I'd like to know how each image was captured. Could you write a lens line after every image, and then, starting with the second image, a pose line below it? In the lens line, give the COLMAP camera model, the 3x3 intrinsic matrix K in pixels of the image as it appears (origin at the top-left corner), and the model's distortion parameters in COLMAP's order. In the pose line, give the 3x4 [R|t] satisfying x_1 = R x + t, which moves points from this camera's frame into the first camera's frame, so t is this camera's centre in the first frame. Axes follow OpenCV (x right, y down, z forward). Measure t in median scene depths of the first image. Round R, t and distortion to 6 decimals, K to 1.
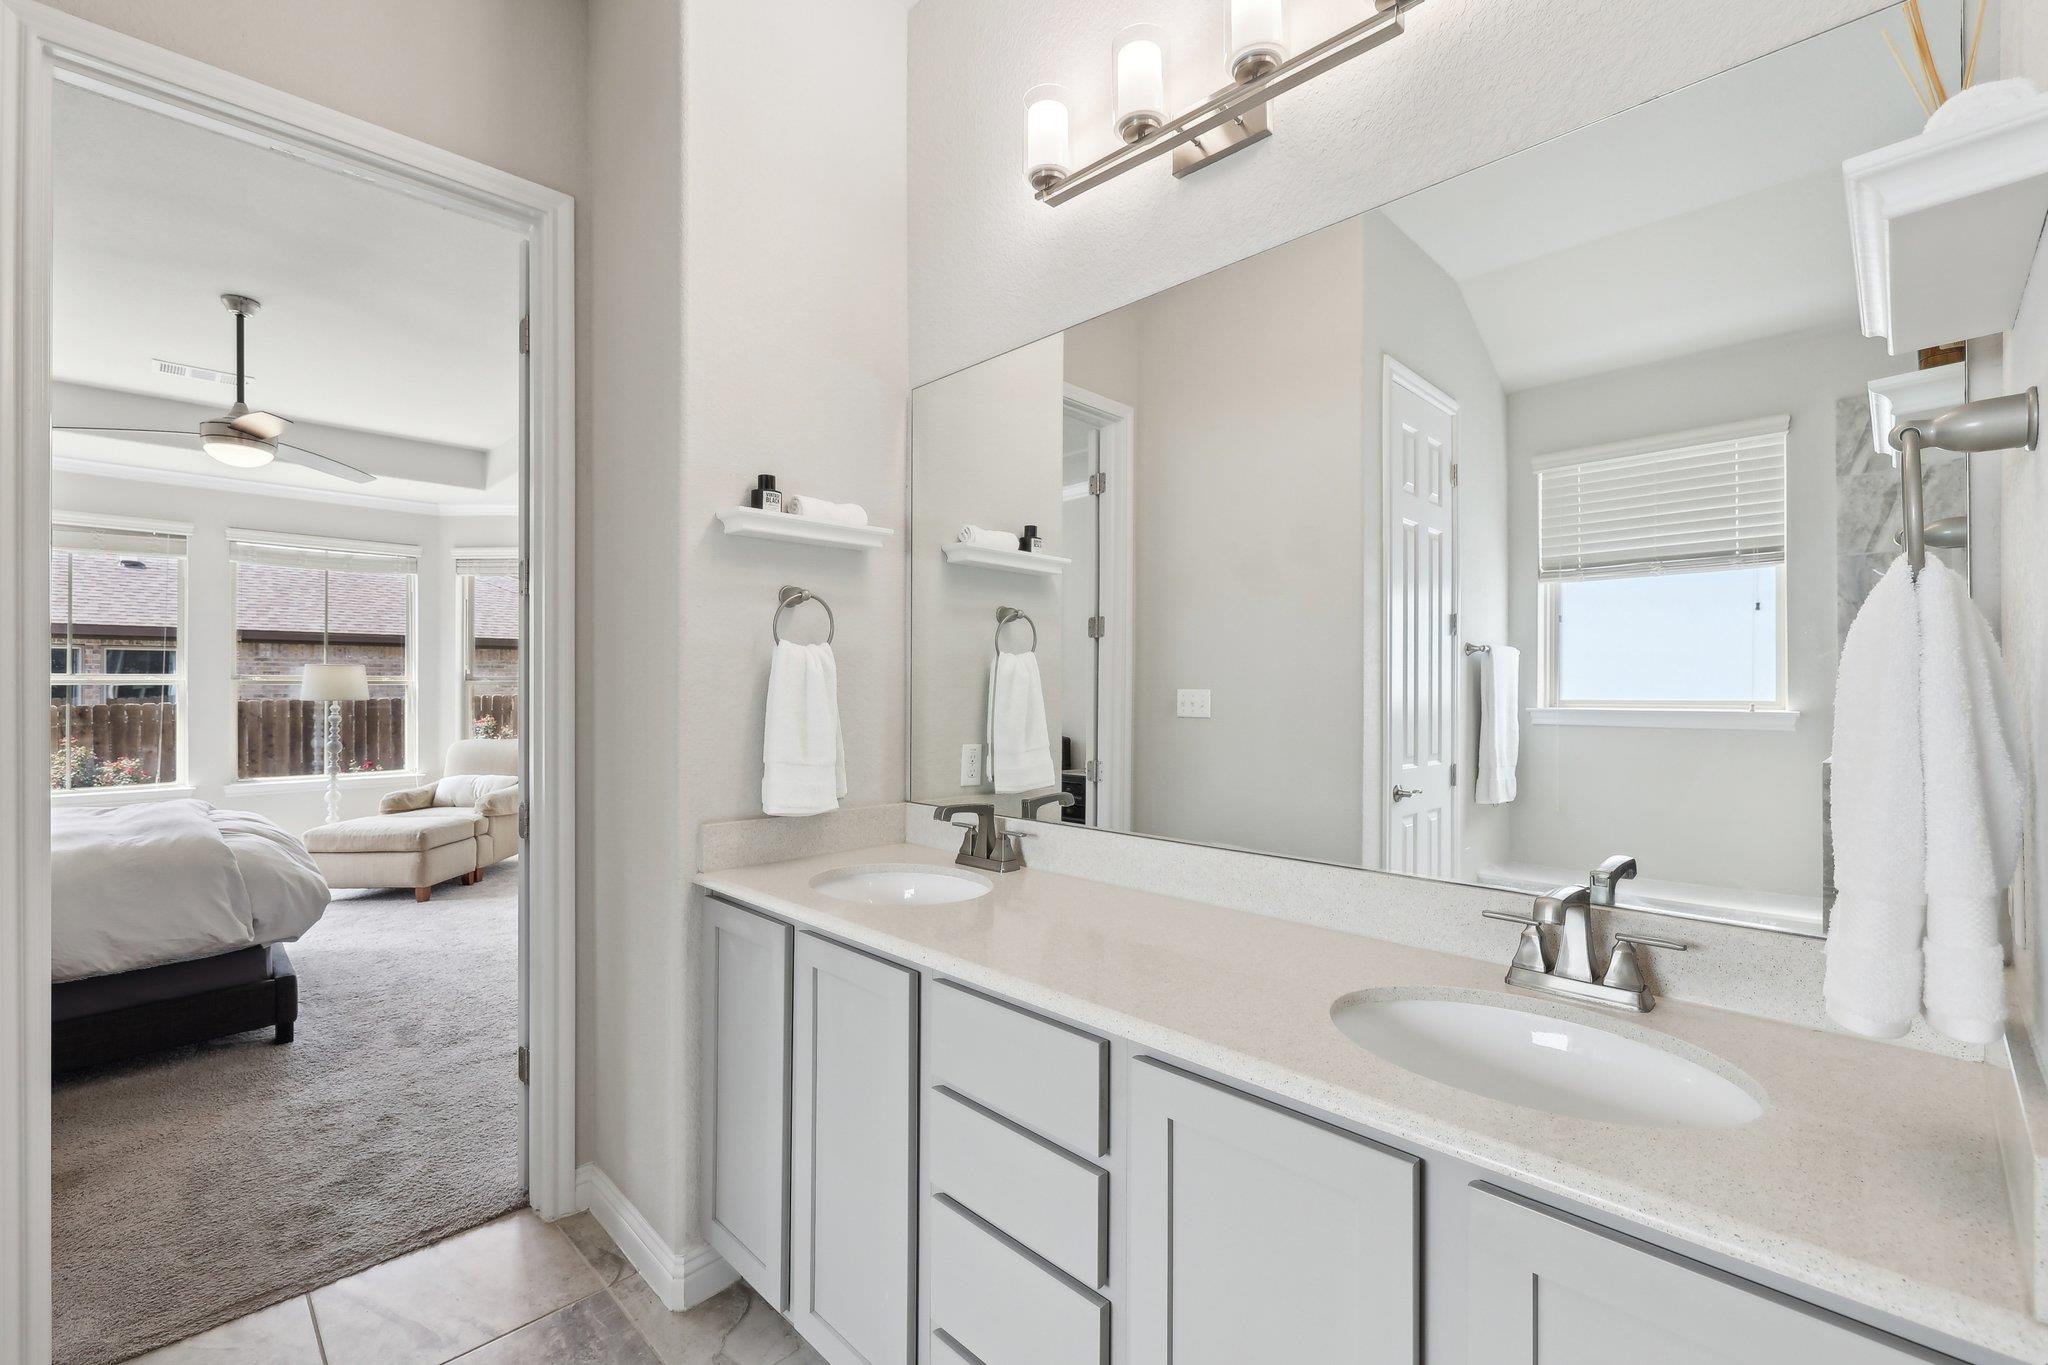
lens RADIAL K [[881.8, 0, 1025.9], [0, 881.8, 683.8], [0, 0, 1]] dist [0.000154, 0.000422]
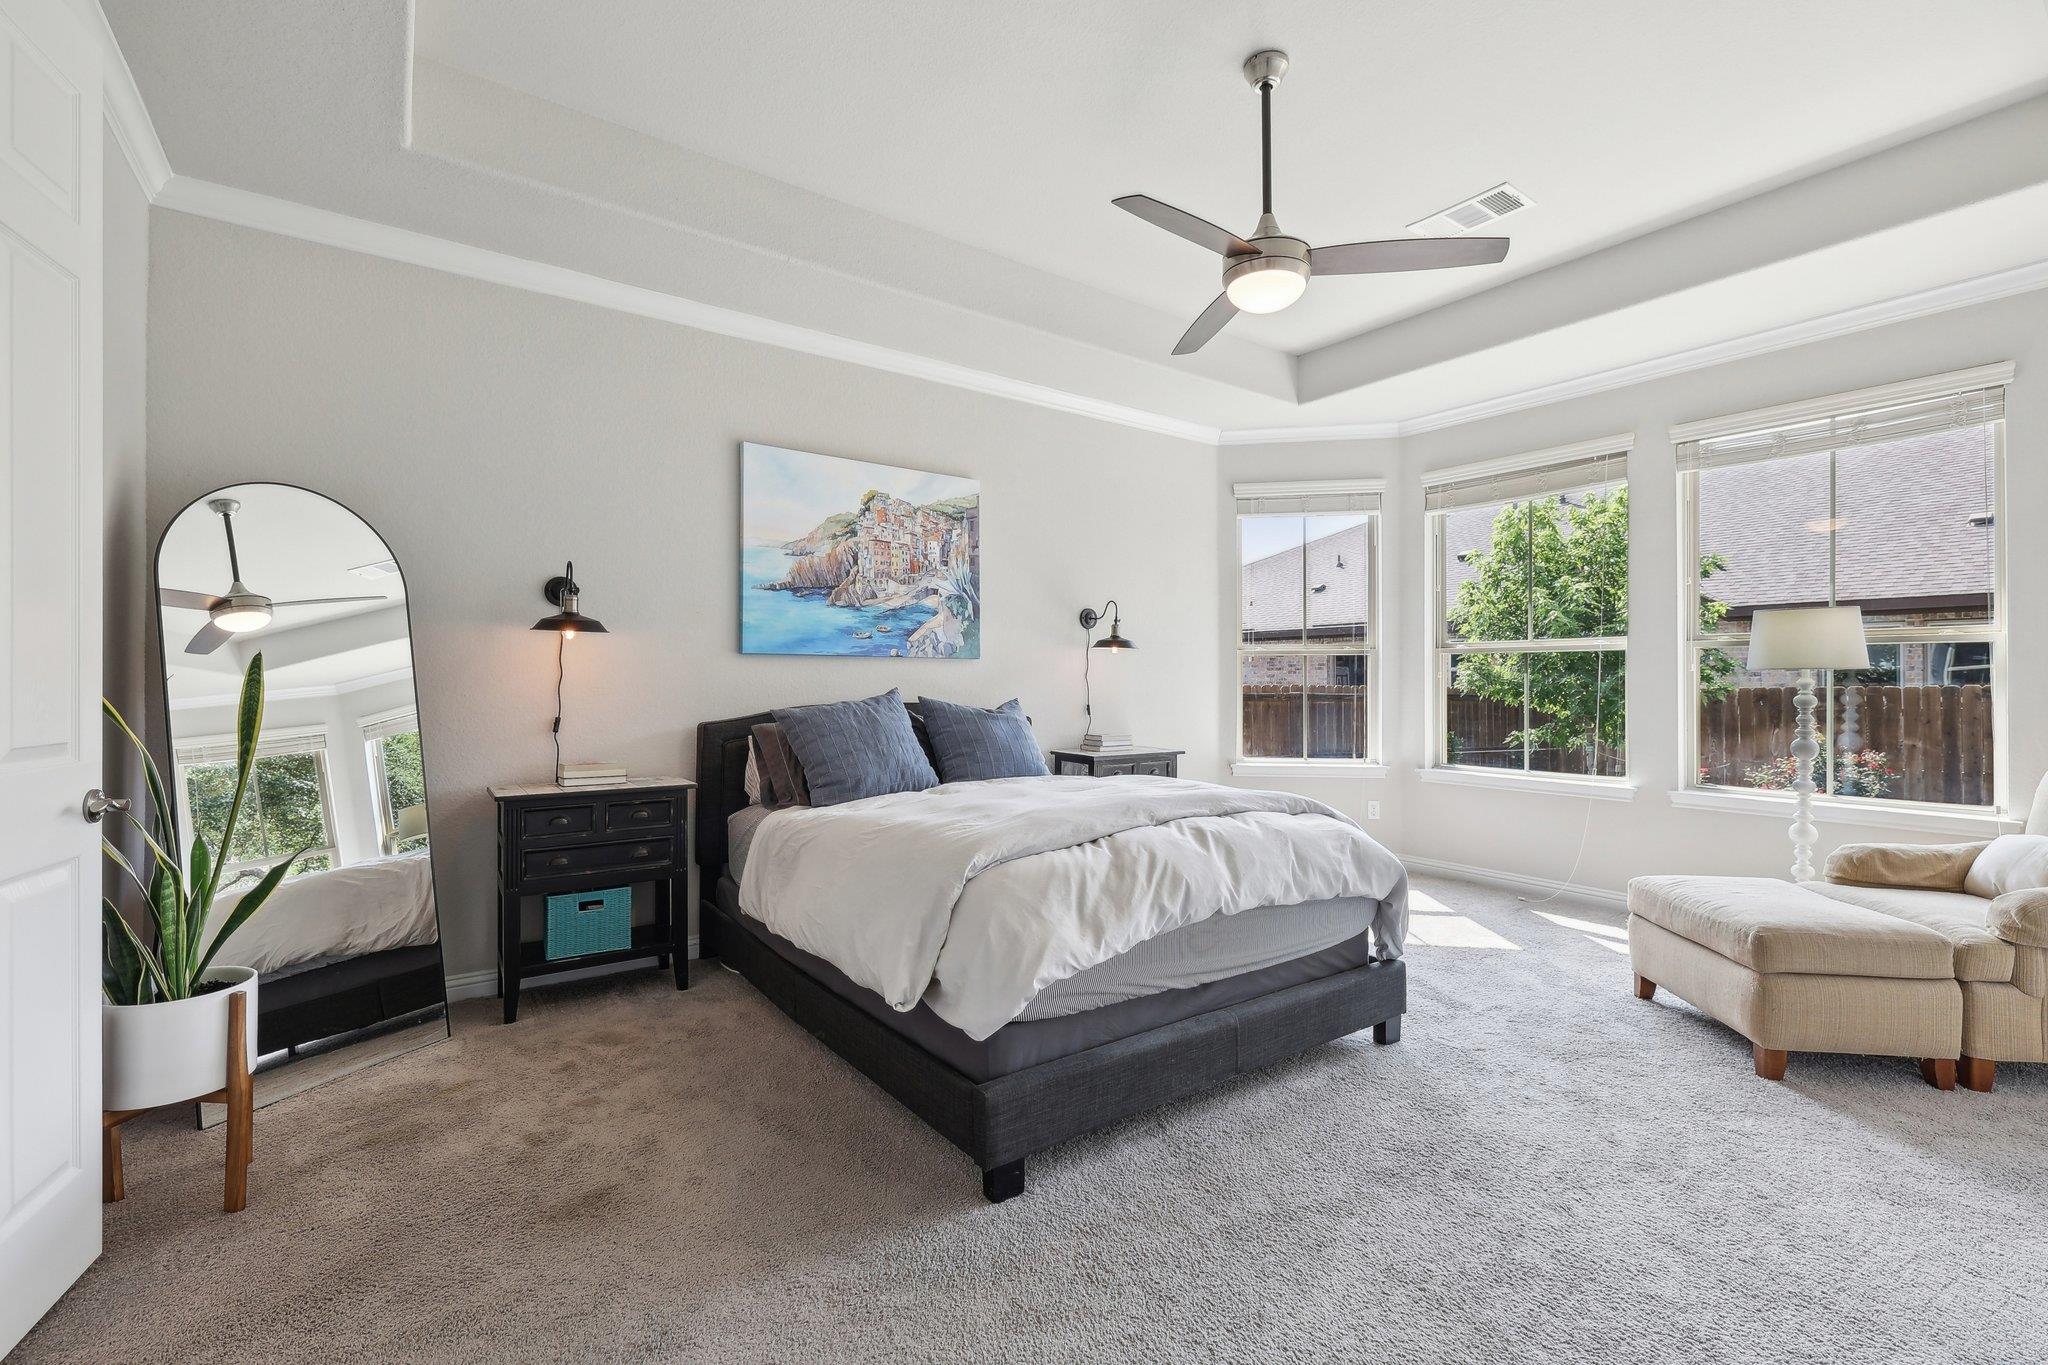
lens RADIAL K [[881.8, 0, 1025.9], [0, 881.8, 683.8], [0, 0, 1]] dist [0.000154, 0.000422]
pose [[-0.156244, 0.007795, -0.987688, -0.149663], [0.001846, 0.999969, 0.007600, 0.027755], [0.987717, -0.000636, -0.156253, 0.718395]]
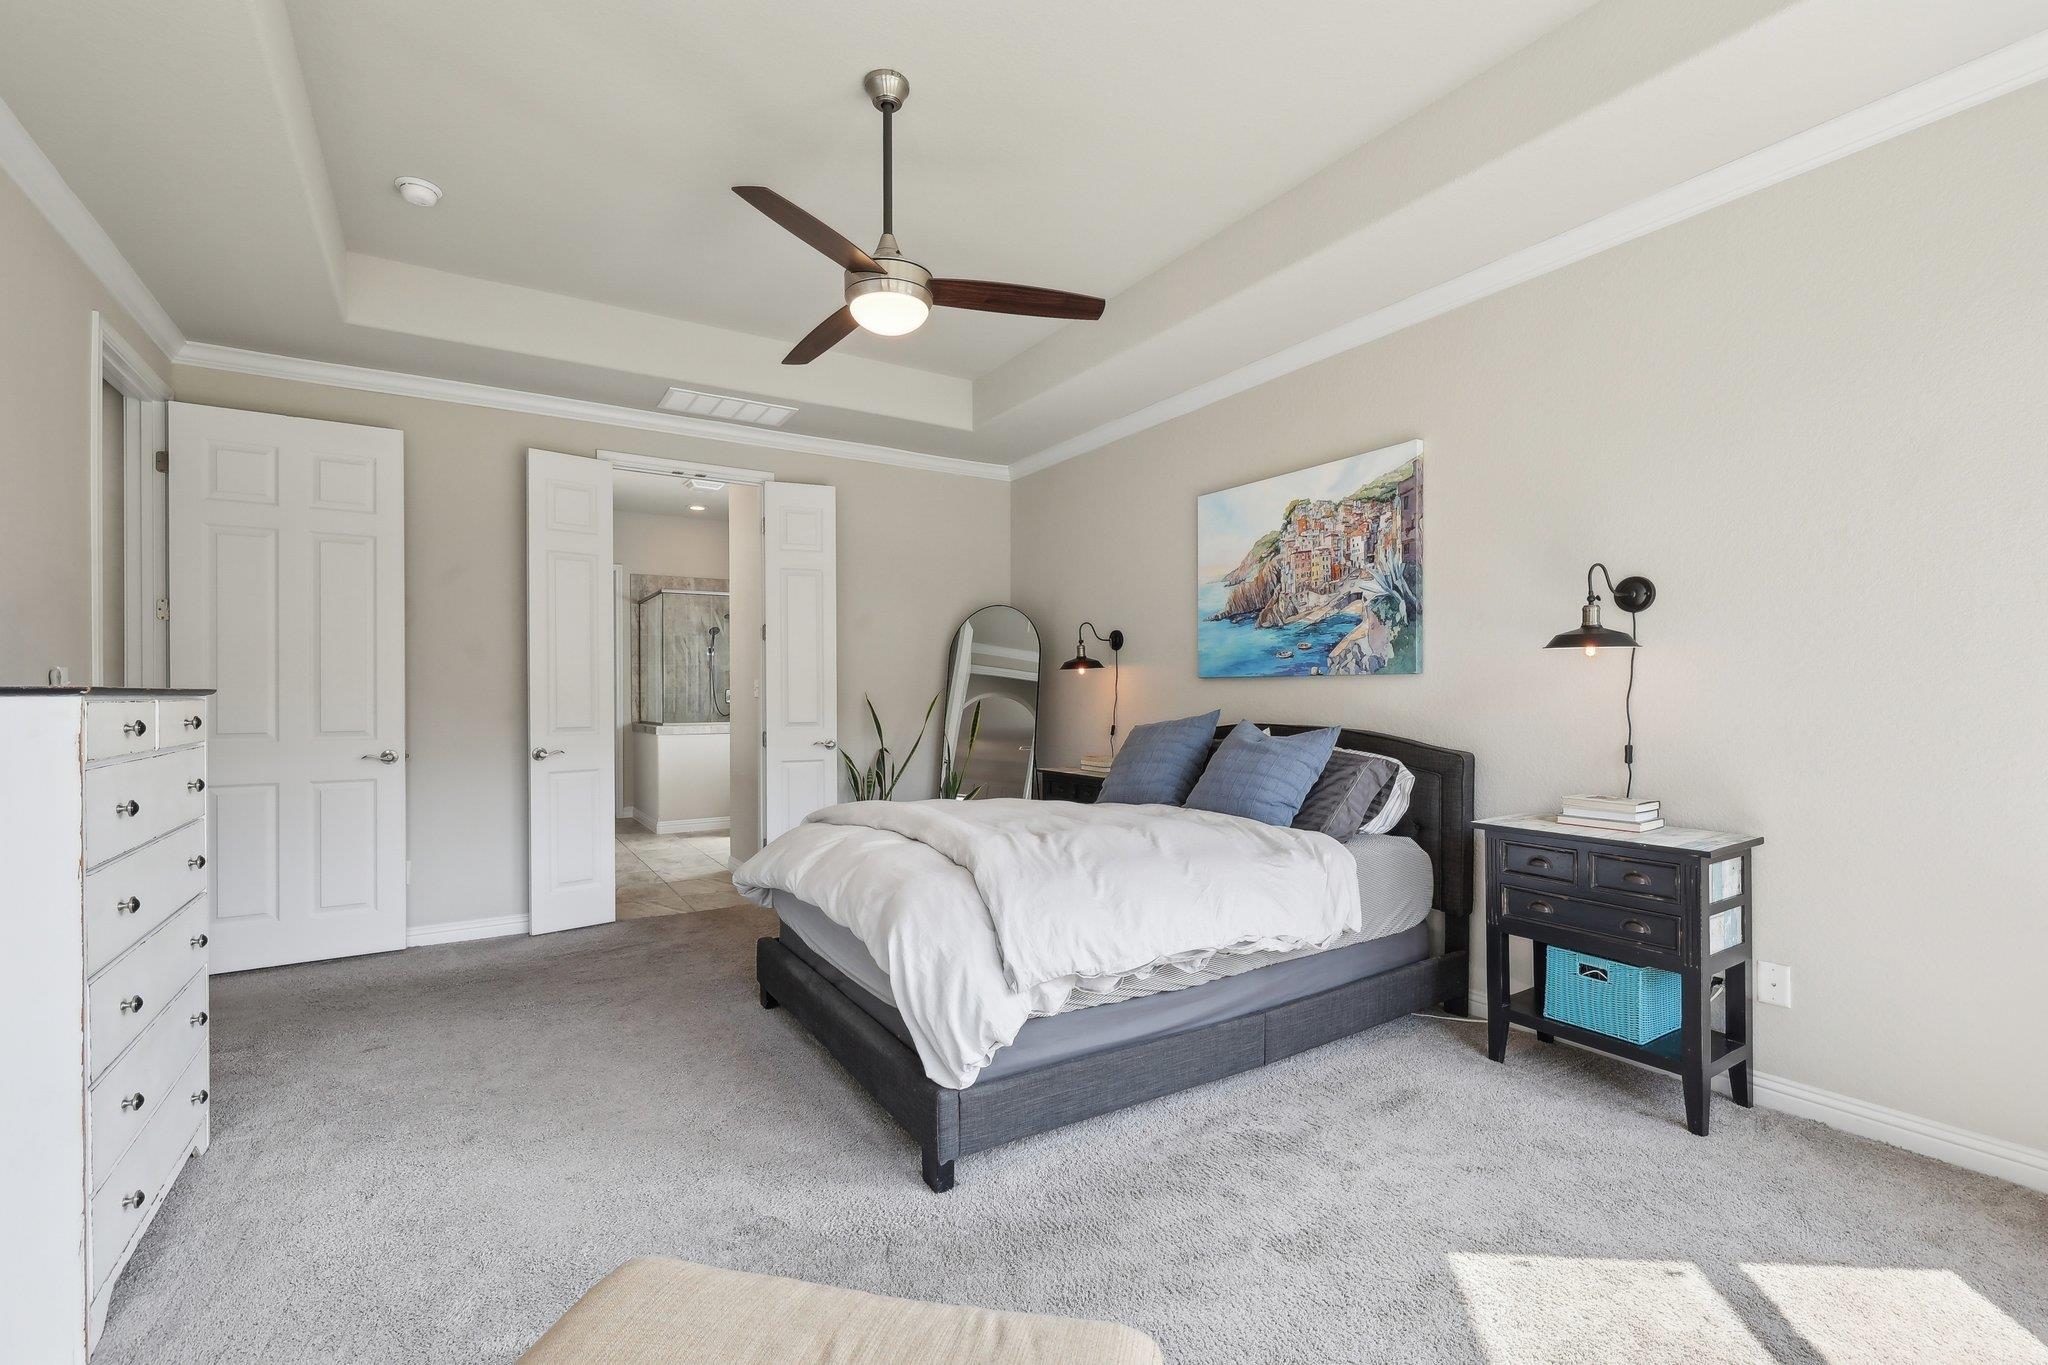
lens RADIAL K [[881.8, 0, 1025.9], [0, 881.8, 683.8], [0, 0, 1]] dist [0.000154, 0.000422]
pose [[-0.978924, 0.002012, 0.204213, -0.868588], [-0.002345, 0.999775, -0.021089, 0.031649], [-0.204209, -0.021124, -0.978699, 1.255392]]
